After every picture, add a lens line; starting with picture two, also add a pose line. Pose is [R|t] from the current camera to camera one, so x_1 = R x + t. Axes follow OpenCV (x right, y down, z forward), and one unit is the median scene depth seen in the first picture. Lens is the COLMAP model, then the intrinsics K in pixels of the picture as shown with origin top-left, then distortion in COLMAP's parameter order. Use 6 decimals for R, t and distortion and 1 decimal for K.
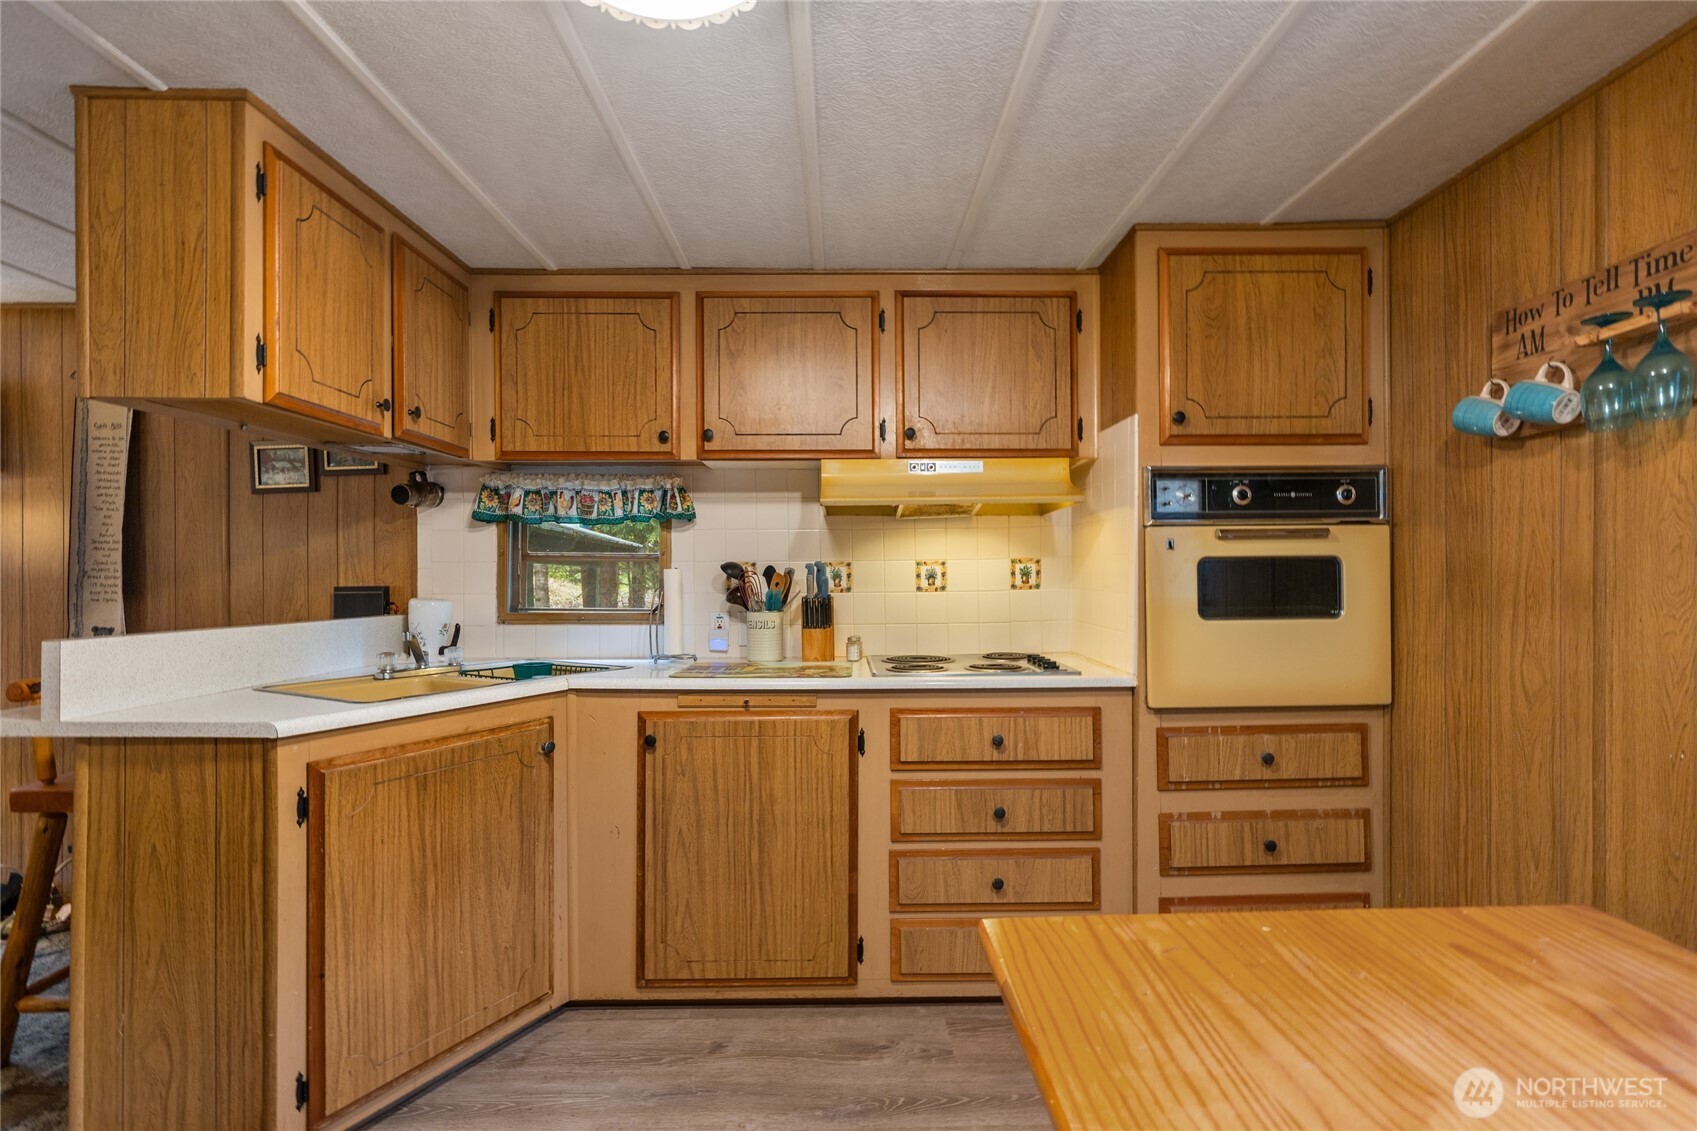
lens RADIAL K [[795.0, 0, 850.5], [0, 795.0, 582.6], [0, 0, 1]] dist [0.000567, -0.000271]
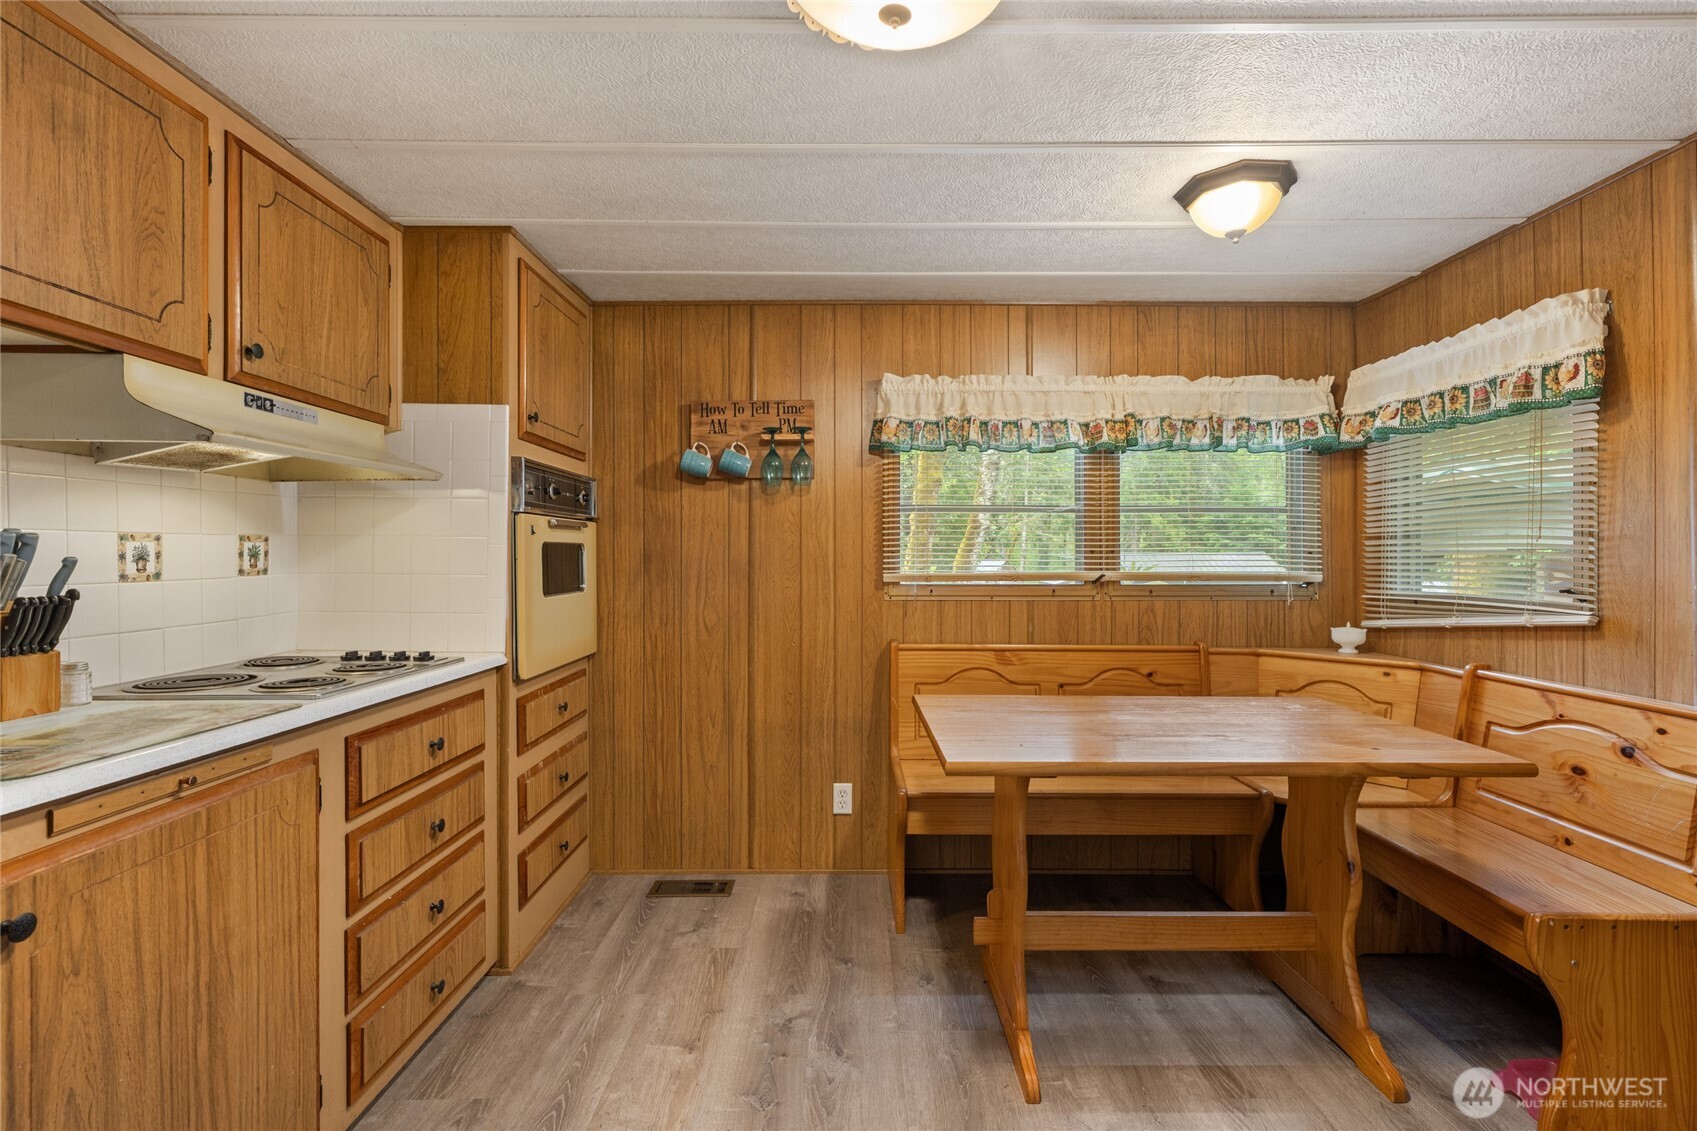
lens RADIAL K [[795.8, 0, 848.5], [0, 795.8, 565.5], [0, 0, 1]] dist [-0.001012, 0.012353]
pose [[0.015229, -0.006122, 0.999865, -0.733941], [0.005444, 0.999967, 0.006040, -0.003353], [-0.999869, 0.005352, 0.015262, 0.563454]]
